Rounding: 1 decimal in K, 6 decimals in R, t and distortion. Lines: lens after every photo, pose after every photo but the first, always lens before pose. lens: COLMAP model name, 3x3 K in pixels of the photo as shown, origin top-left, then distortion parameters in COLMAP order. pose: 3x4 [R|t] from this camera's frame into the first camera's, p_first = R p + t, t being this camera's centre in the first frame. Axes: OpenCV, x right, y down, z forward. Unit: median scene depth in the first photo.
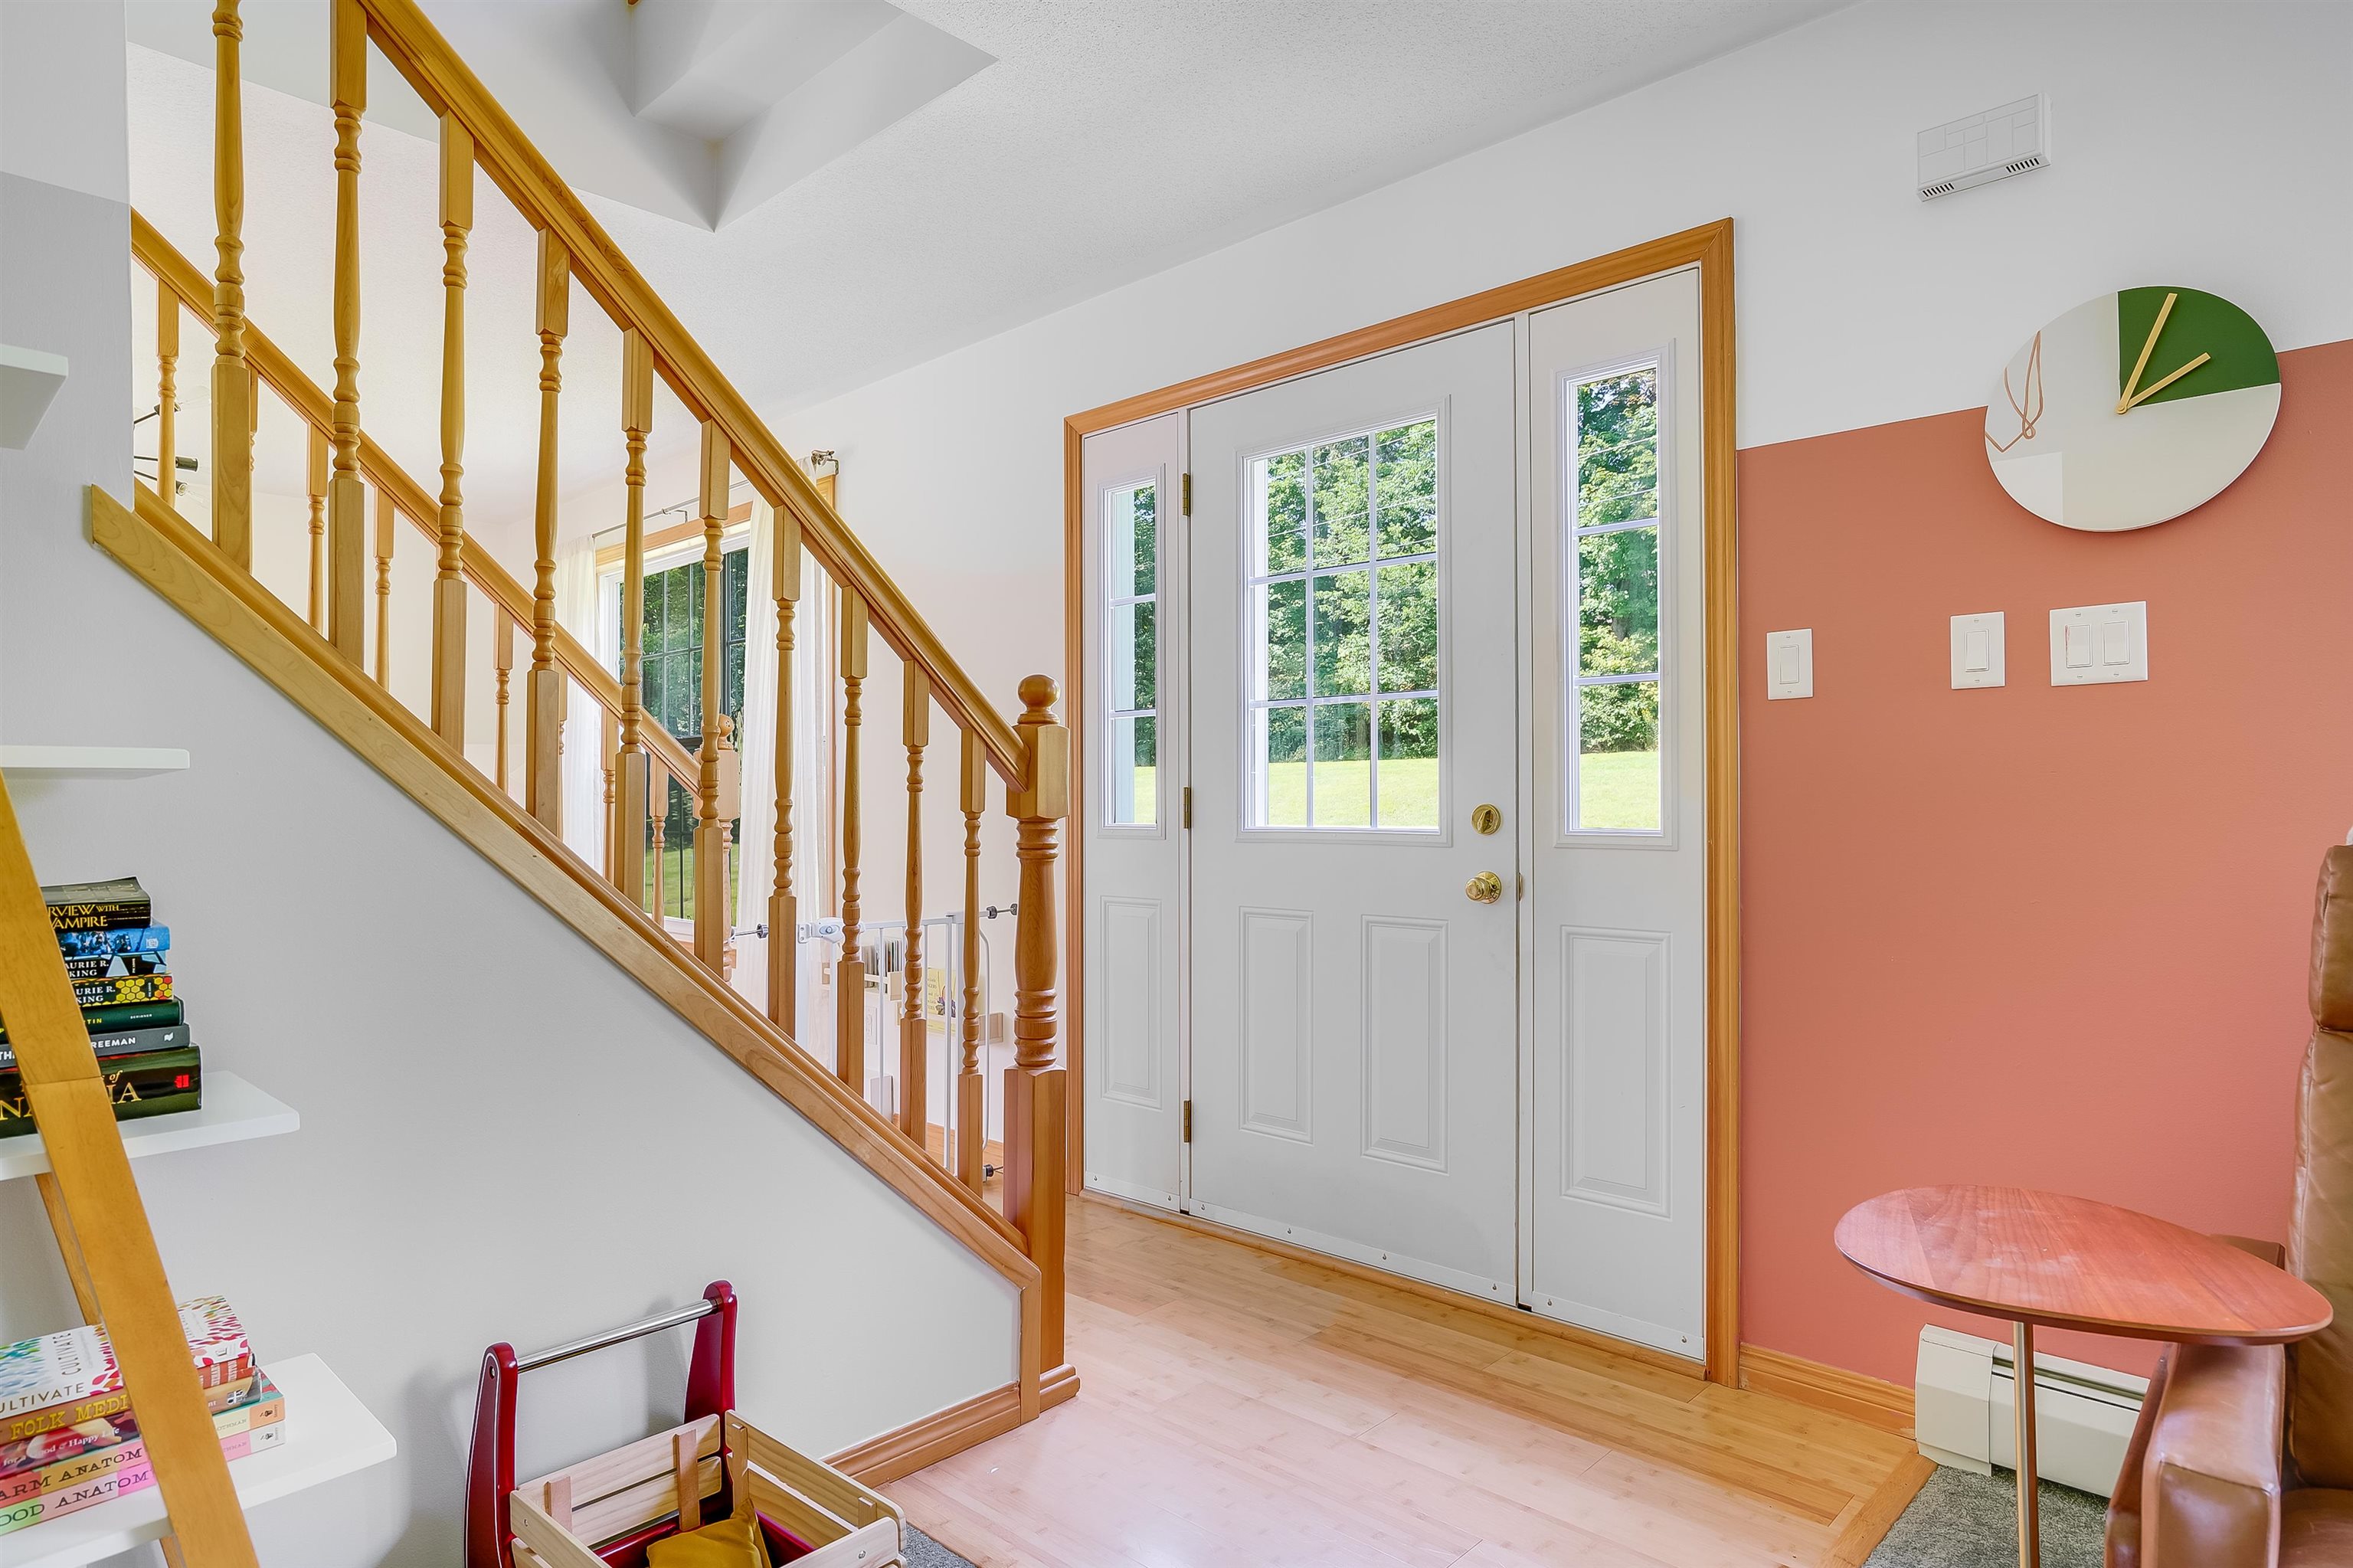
lens RADIAL K [[1388.2, 0, 1176.5], [0, 1388.2, 784.0], [0, 0, 1]] dist [-0.029962, 0.034552]
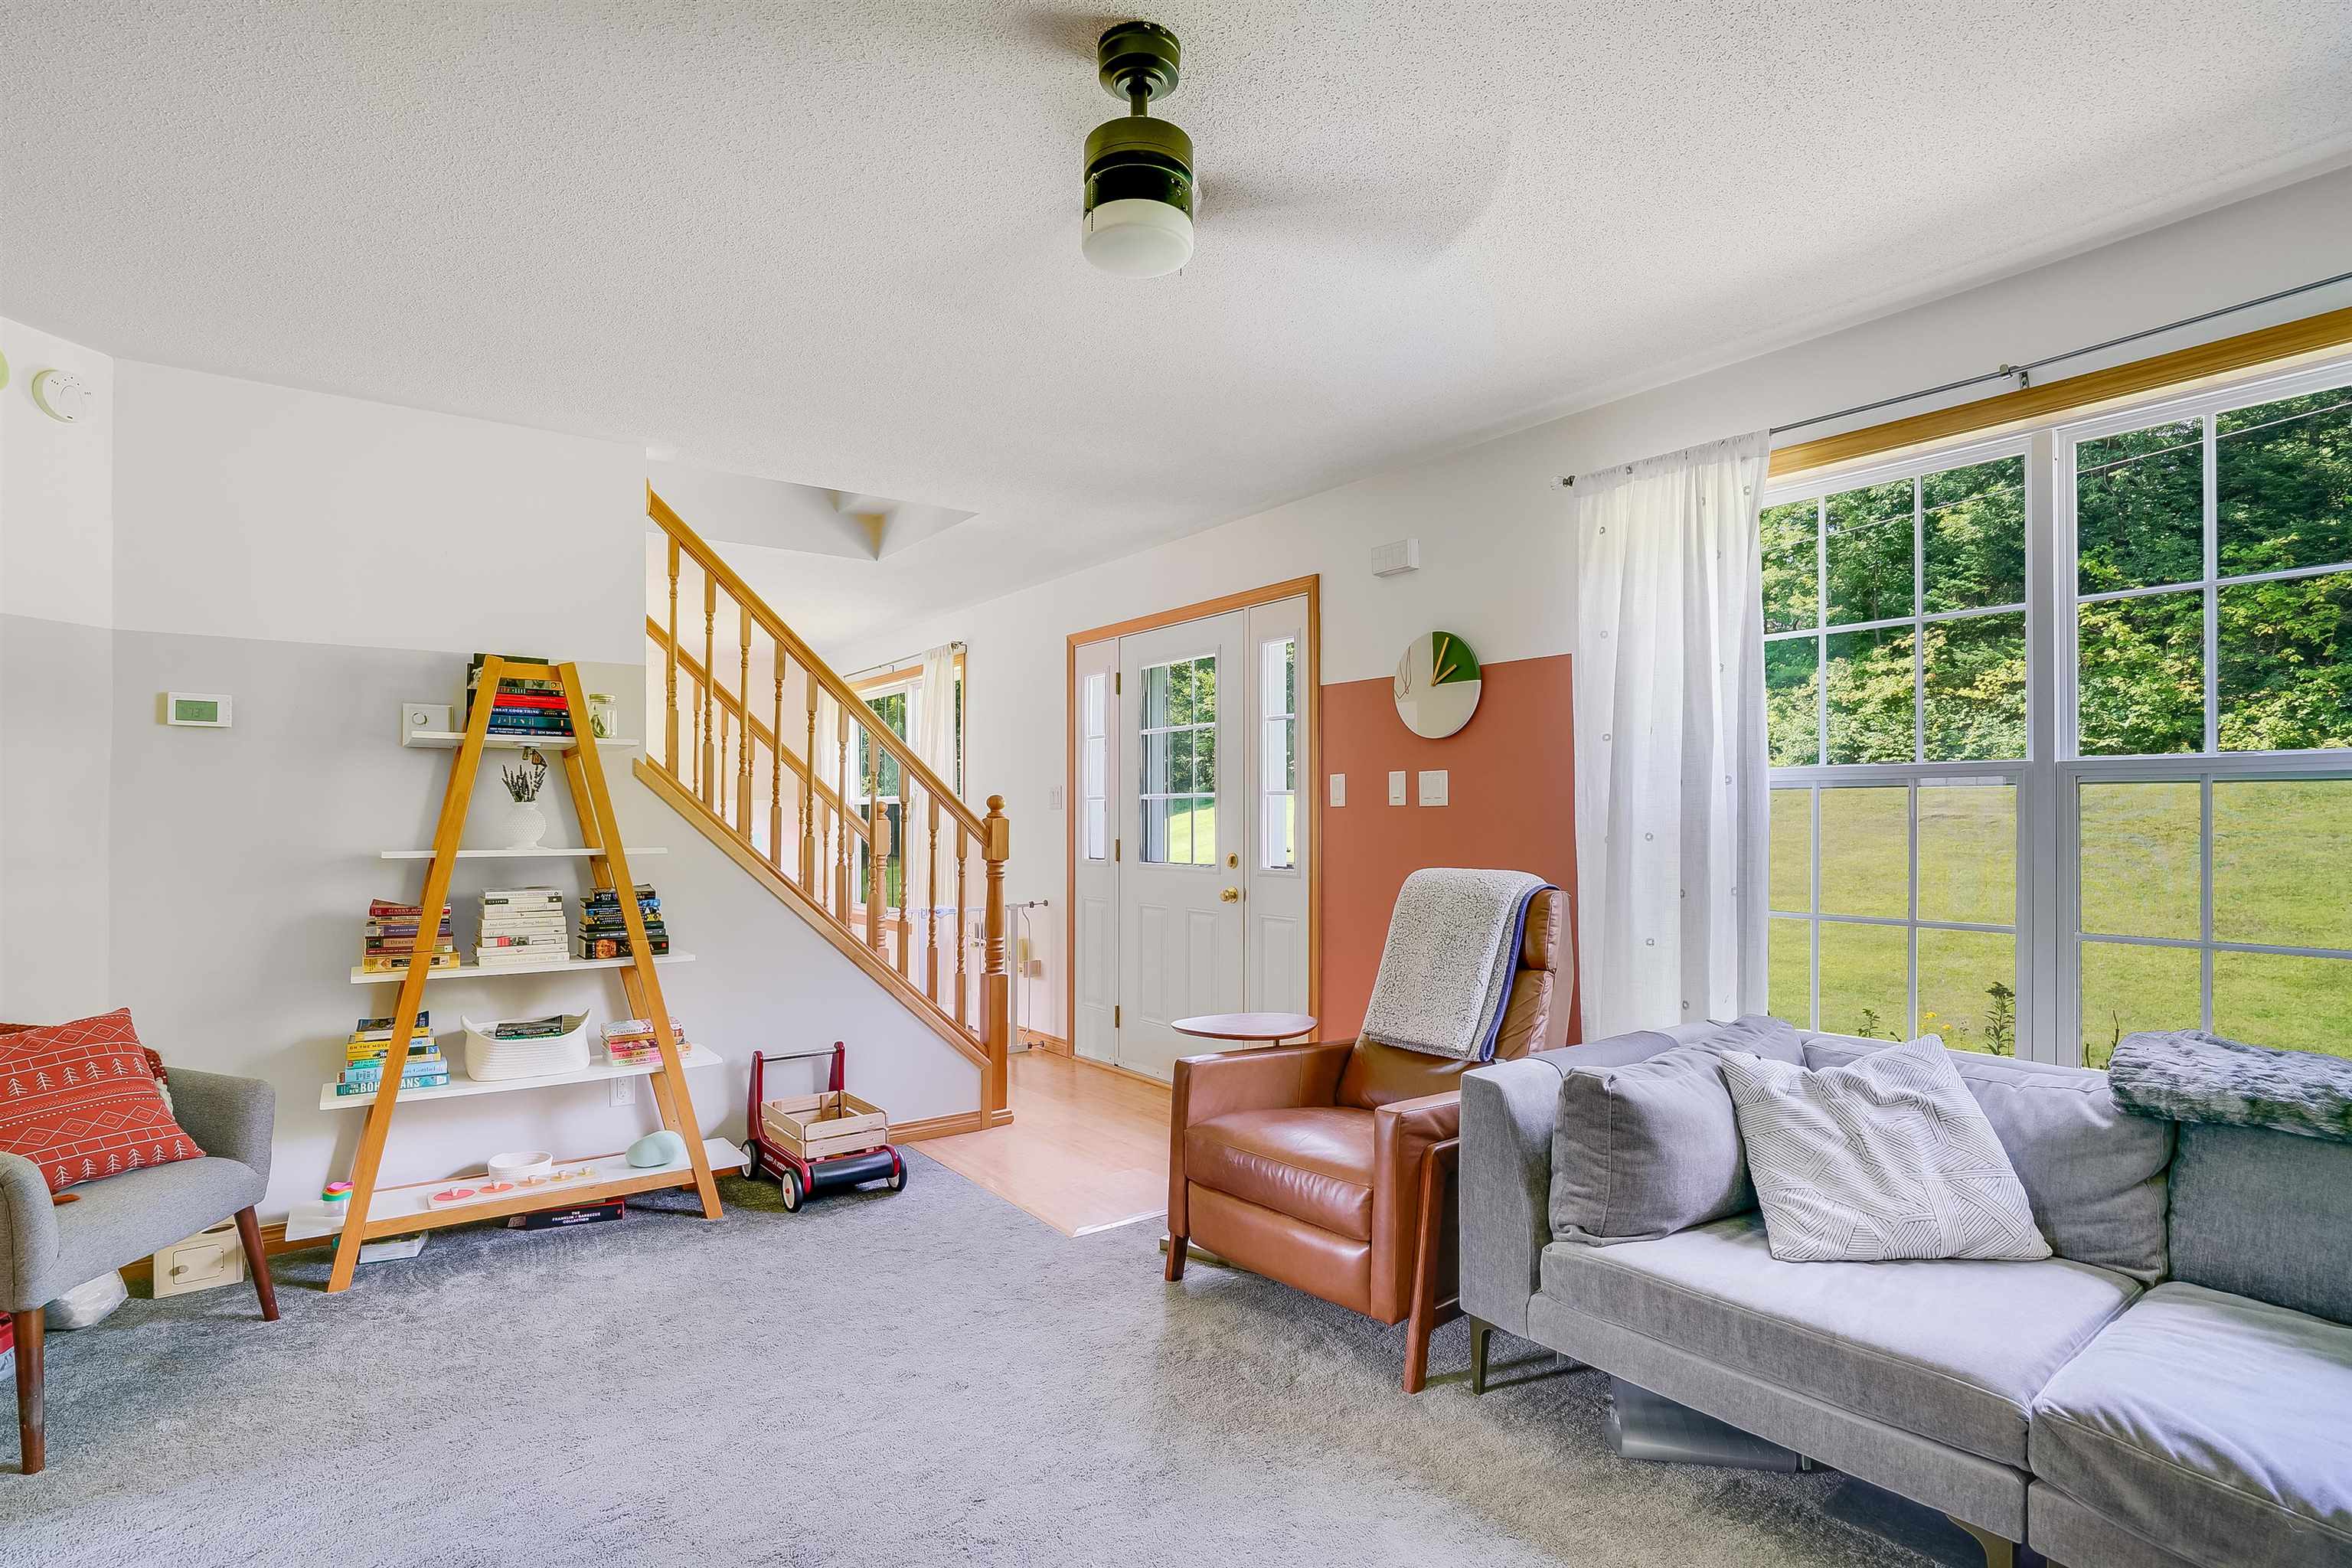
lens RADIAL K [[1223.0, 0, 1130.7], [0, 1223.0, 804.8], [0, 0, 1]] dist [0.017838, 0.000047]
pose [[0.977432, 0.001378, -0.211244, 0.543728], [-0.000611, 0.999993, 0.003698, -0.073577], [0.211248, -0.003485, 0.977426, -0.893679]]
